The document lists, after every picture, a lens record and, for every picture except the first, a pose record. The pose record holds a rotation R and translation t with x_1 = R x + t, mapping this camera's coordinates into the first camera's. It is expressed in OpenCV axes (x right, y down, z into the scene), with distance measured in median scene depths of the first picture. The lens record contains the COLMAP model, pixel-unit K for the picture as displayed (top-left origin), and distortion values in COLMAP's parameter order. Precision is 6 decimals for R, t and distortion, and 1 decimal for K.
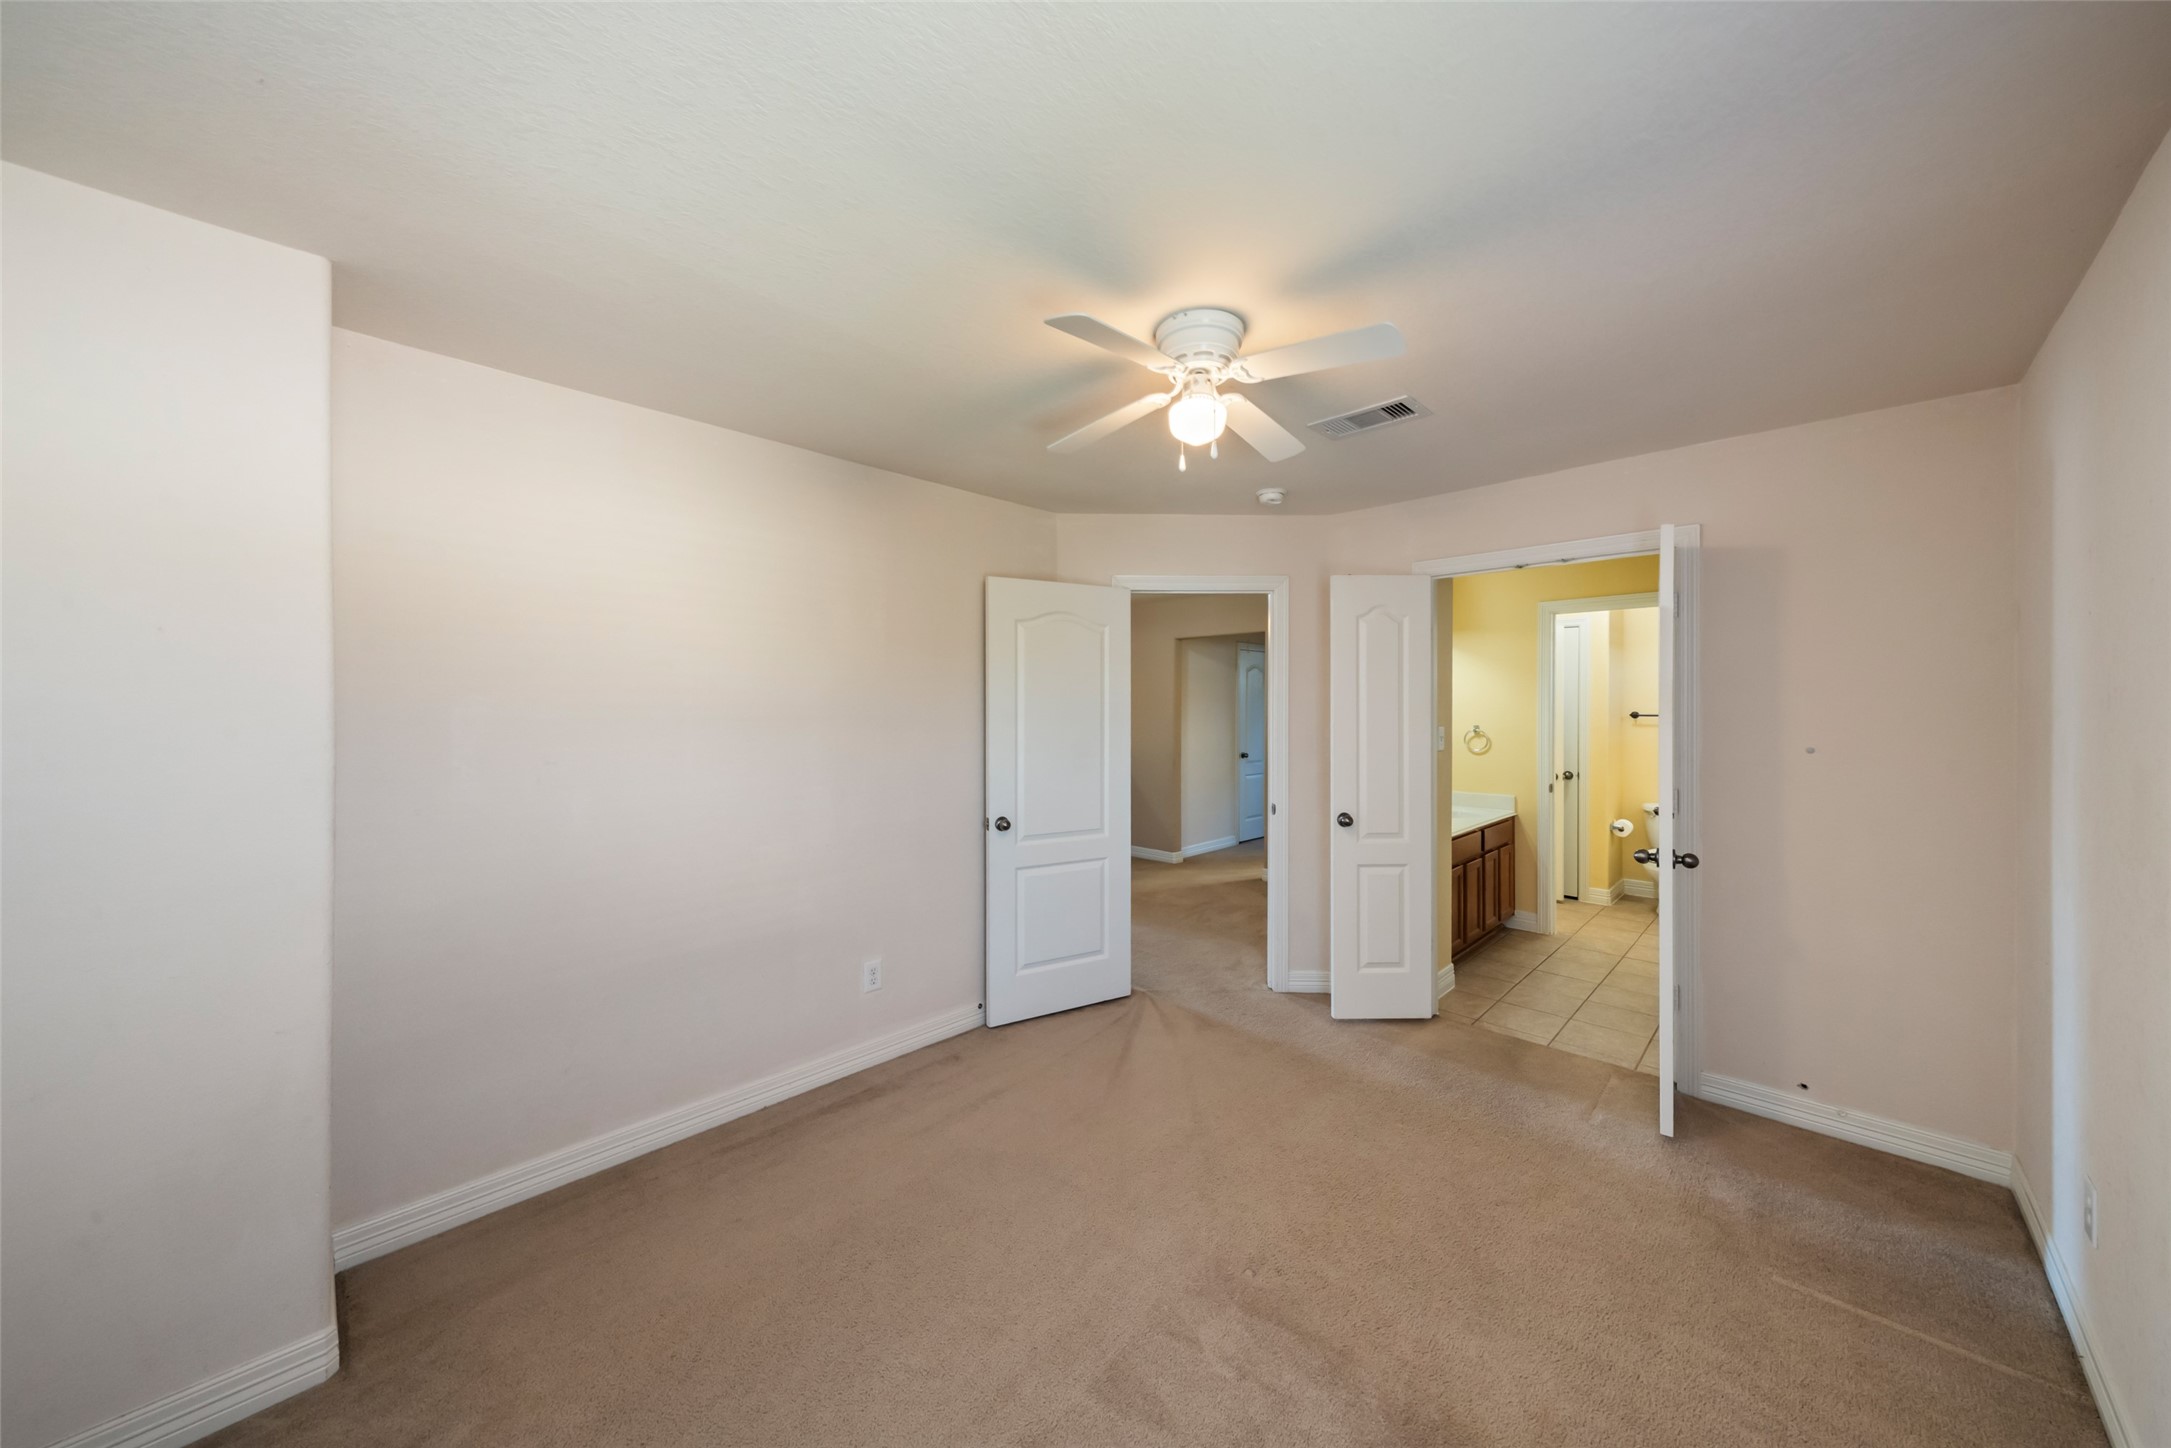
lens RADIAL K [[761.1, 0, 1079.5], [0, 761.1, 707.0], [0, 0, 1]] dist [-0.005382, 0.000214]
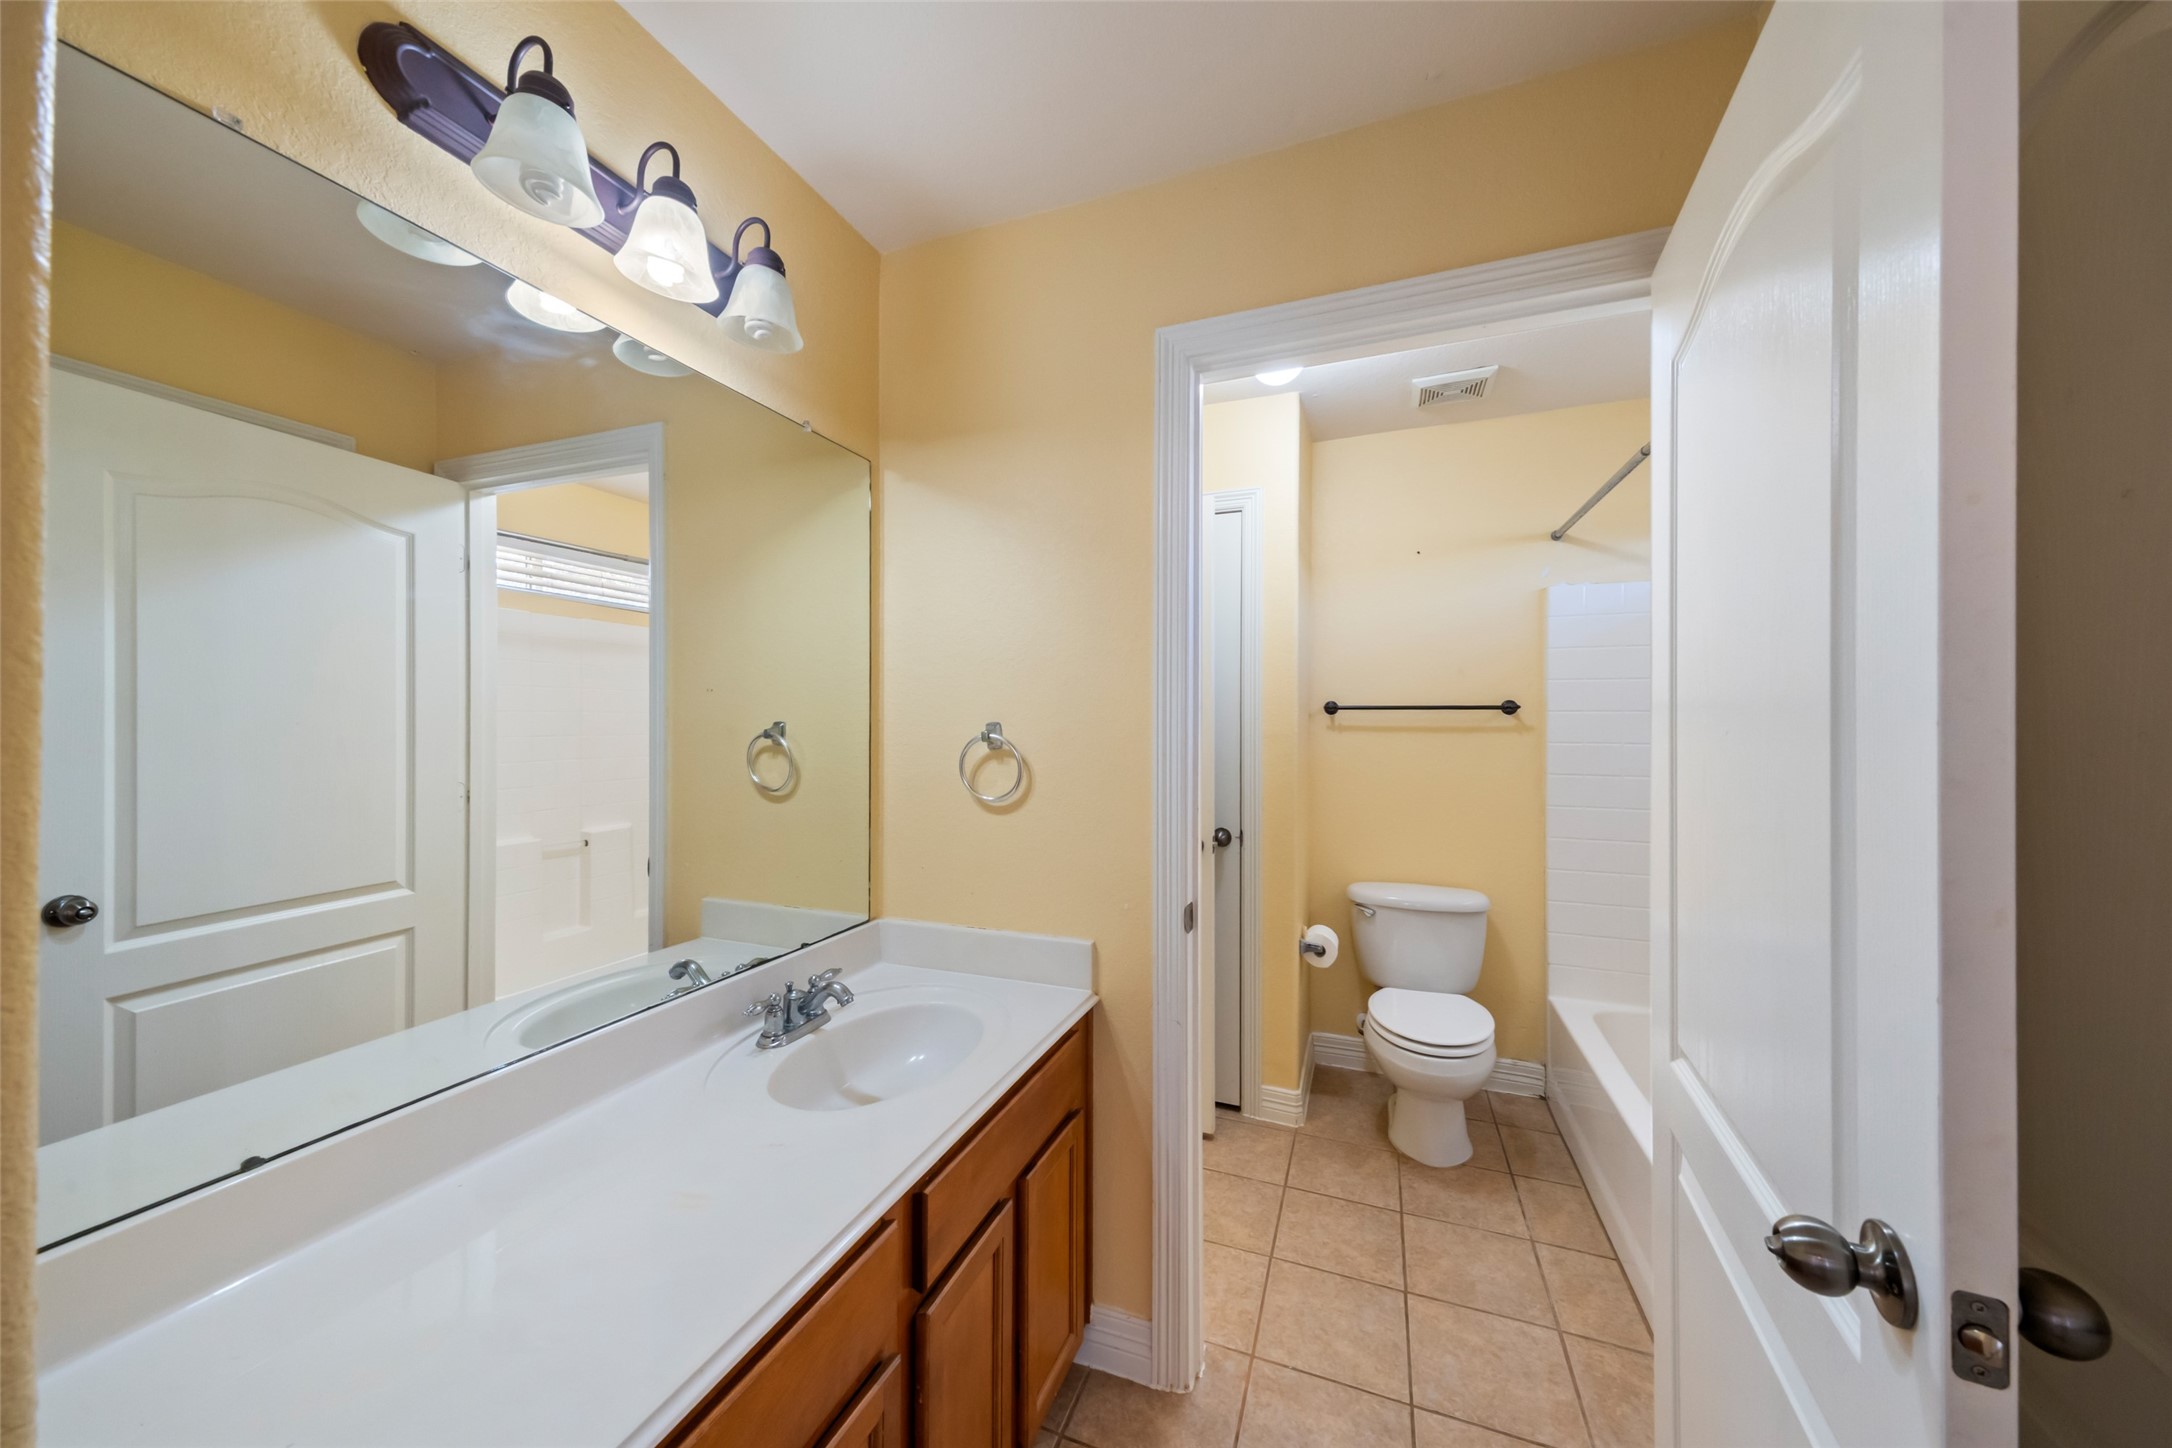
lens RADIAL K [[761.4, 0, 1080.0], [0, 761.4, 707.0], [0, 0, 1]] dist [-0.005382, 0.000214]
pose [[0.915002, 0.012155, 0.403266, 0.388100], [-0.003713, 0.999757, -0.021709, 0.022529], [-0.403432, 0.018366, 0.914825, 0.627505]]
